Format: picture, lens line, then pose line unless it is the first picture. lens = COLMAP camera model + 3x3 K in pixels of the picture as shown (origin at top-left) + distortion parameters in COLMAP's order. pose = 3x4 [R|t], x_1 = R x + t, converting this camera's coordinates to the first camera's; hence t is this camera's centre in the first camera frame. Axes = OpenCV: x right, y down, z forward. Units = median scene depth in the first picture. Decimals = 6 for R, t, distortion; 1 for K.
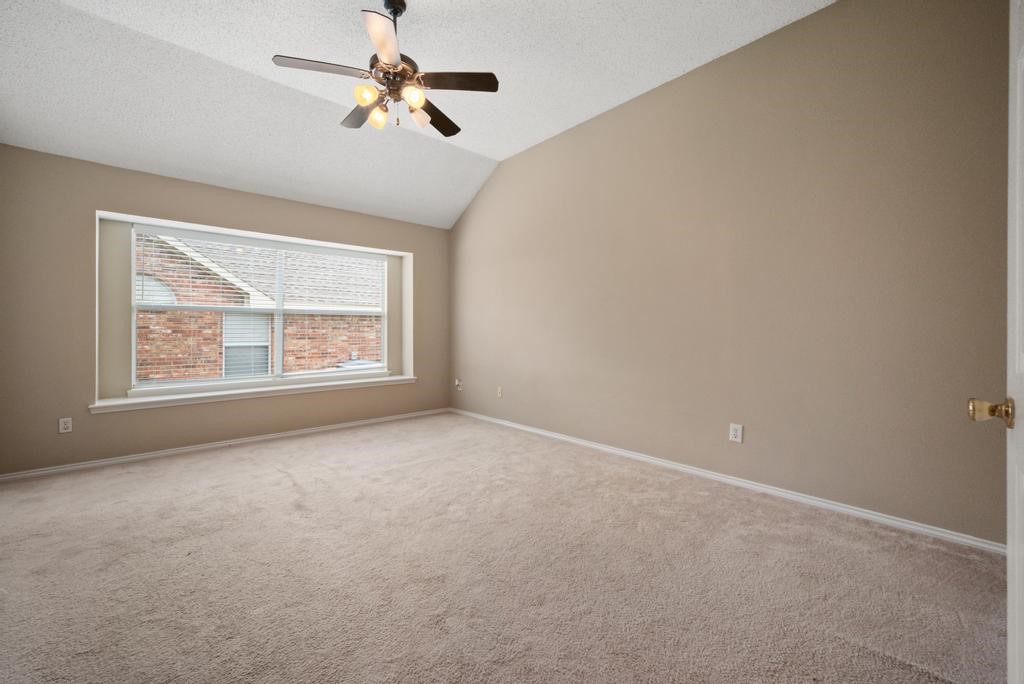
lens RADIAL K [[404.9, 0, 511.7], [0, 404.9, 334.5], [0, 0, 1]] dist [-0.012113, 0.000059]
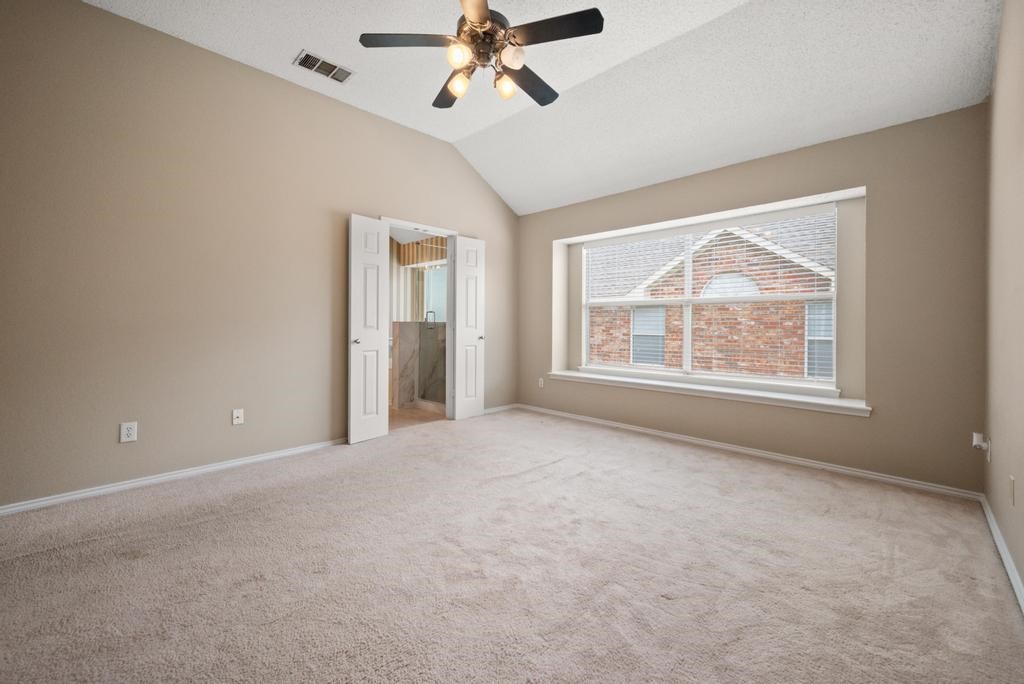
lens RADIAL K [[404.9, 0, 509.8], [0, 404.9, 336.2], [0, 0, 1]] dist [-0.012113, 0.000059]
pose [[0.064469, 0.036997, -0.997234, 0.172710], [-0.010699, 0.999281, 0.036381, -0.005097], [0.997862, 0.008323, 0.064819, 0.288525]]
